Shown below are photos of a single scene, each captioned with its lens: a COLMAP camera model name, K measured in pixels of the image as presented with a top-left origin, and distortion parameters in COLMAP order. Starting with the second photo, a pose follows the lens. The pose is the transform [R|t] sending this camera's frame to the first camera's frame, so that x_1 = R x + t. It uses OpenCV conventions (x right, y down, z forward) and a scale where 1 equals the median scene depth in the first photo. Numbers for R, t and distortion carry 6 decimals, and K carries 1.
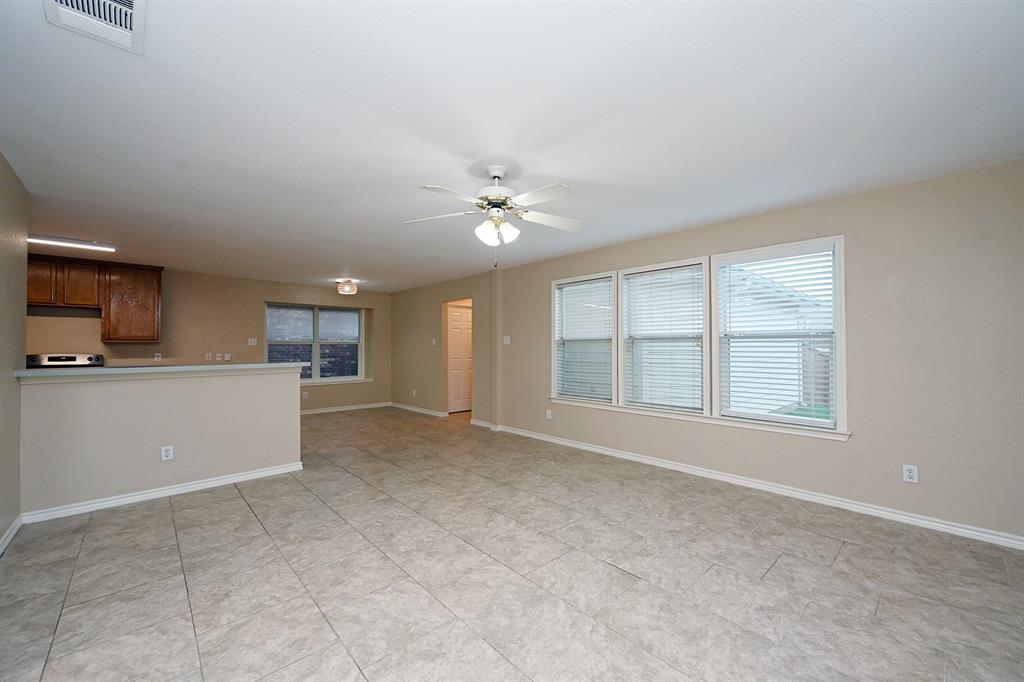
lens RADIAL K [[403.1, 0, 512.5], [0, 403.1, 340.0], [0, 0, 1]] dist [0.000950, 0.000422]
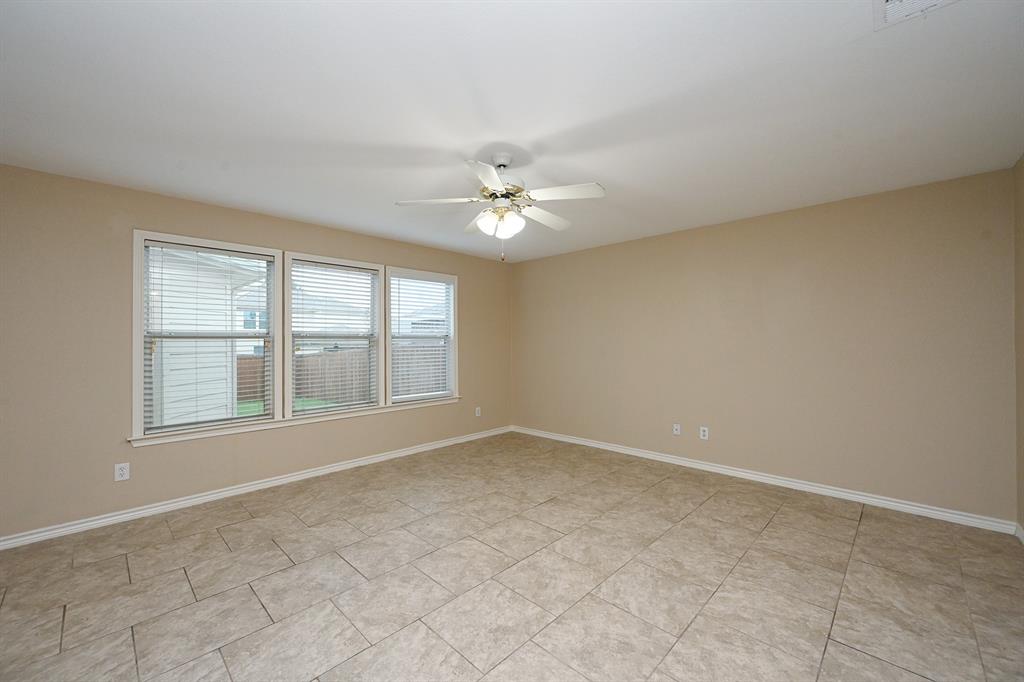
lens RADIAL K [[403.1, 0, 512.0], [0, 403.1, 340.7], [0, 0, 1]] dist [0.000950, 0.000422]
pose [[-0.050896, 0.007218, 0.998678, -0.730643], [-0.008674, 0.999933, -0.007669, 0.010373], [-0.998666, -0.009053, -0.050830, 0.765635]]
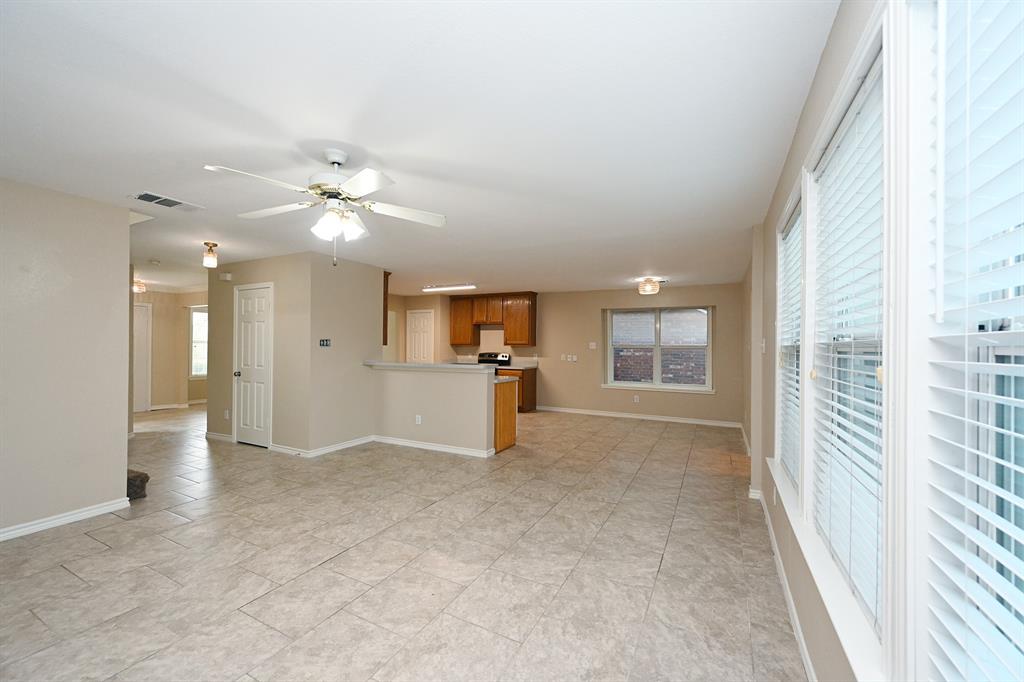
lens RADIAL K [[403.1, 0, 517.2], [0, 403.1, 345.6], [0, 0, 1]] dist [0.000950, 0.000422]
pose [[0.342121, 0.004461, -0.939645, 0.684903], [0.005439, 0.999963, 0.006727, -0.008803], [0.939640, -0.007412, 0.342084, 0.801847]]
